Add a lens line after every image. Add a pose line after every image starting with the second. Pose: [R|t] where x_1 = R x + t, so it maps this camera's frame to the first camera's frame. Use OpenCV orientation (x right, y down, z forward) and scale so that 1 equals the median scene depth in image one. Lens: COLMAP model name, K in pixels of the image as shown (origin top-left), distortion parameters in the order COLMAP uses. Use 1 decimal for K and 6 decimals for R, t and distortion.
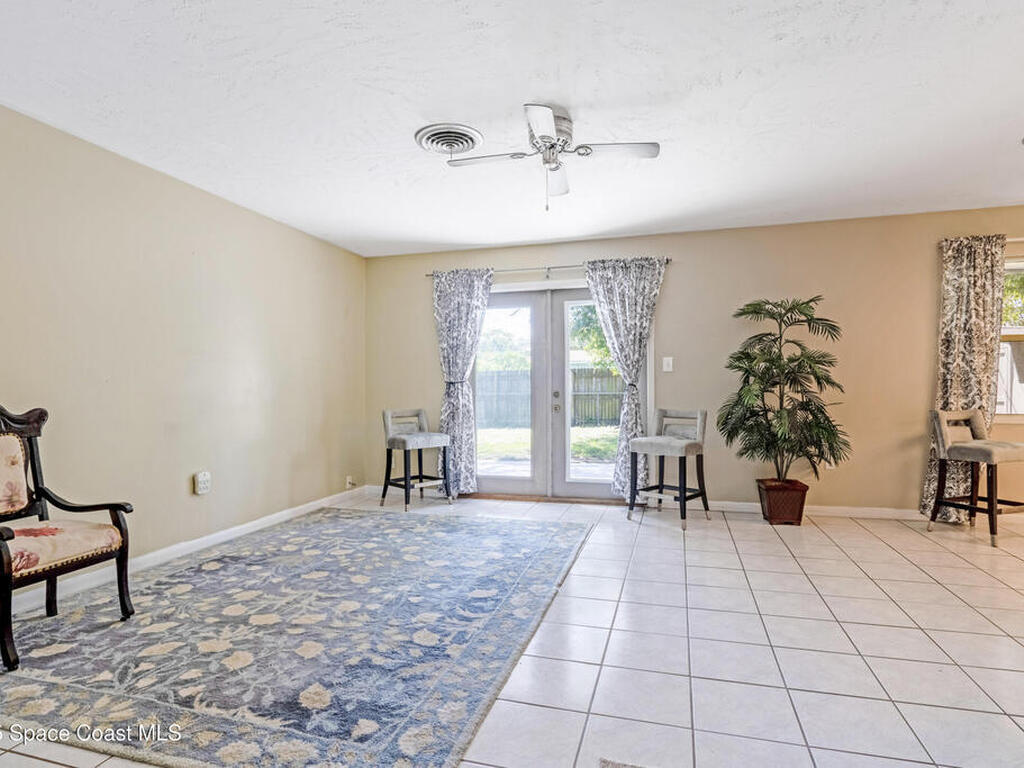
lens RADIAL K [[535.5, 0, 519.6], [0, 535.5, 389.3], [0, 0, 1]] dist [-0.004002, 0.000687]
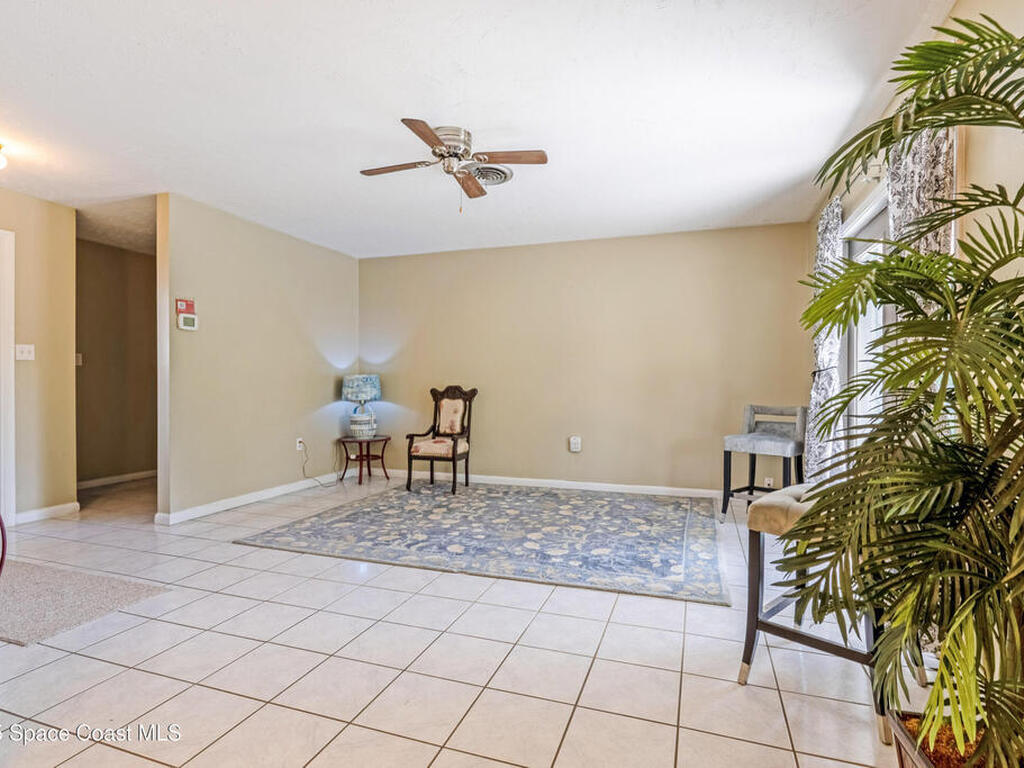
lens RADIAL K [[535.5, 0, 513.7], [0, 535.5, 384.2], [0, 0, 1]] dist [-0.004002, 0.000687]
pose [[-0.053595, 0.009392, -0.998519, 1.108779], [-0.001698, 0.999953, 0.009496, -0.001904], [0.998561, 0.002204, -0.053576, 1.172988]]
